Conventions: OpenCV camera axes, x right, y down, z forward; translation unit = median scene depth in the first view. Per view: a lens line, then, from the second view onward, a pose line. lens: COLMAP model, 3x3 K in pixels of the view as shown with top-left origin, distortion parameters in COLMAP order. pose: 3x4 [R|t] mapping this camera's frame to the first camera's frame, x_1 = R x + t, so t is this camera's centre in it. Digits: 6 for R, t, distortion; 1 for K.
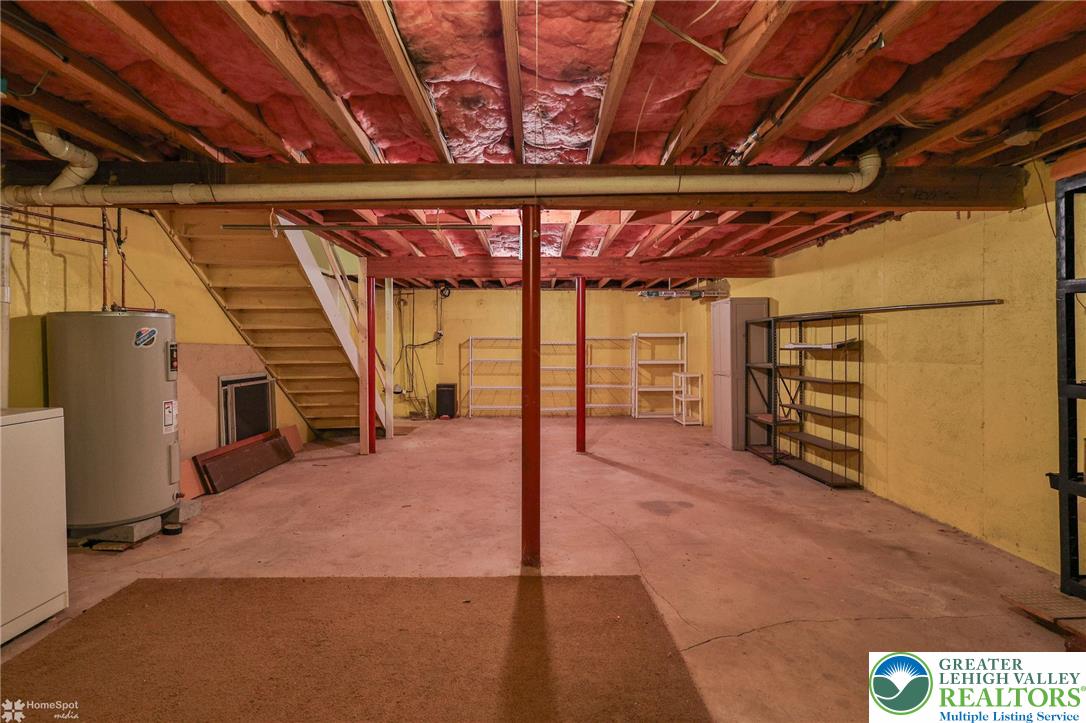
lens RADIAL K [[553.9, 0, 538.0], [0, 553.9, 369.3], [0, 0, 1]] dist [-0.001080, 0.000230]
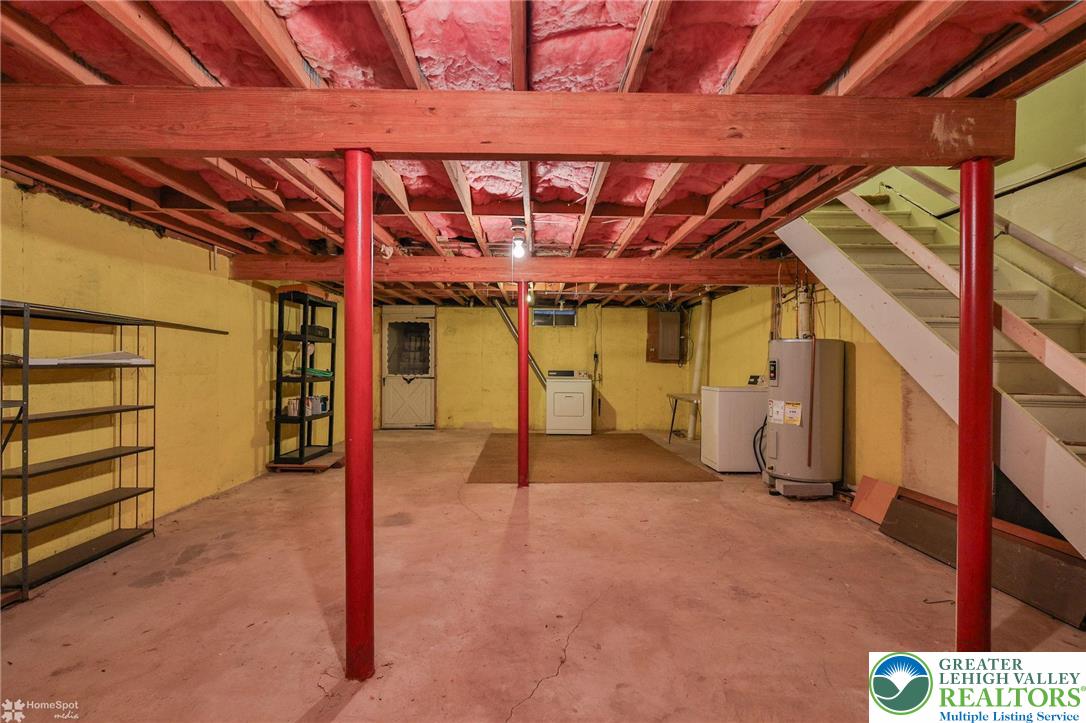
lens RADIAL K [[553.9, 0, 538.0], [0, 553.9, 369.3], [0, 0, 1]] dist [-0.001080, 0.000230]
pose [[-0.999994, -0.001735, 0.002971, -0.046361], [-0.001589, 0.998820, 0.048538, -0.076505], [-0.003052, 0.048533, -0.998817, 1.971188]]
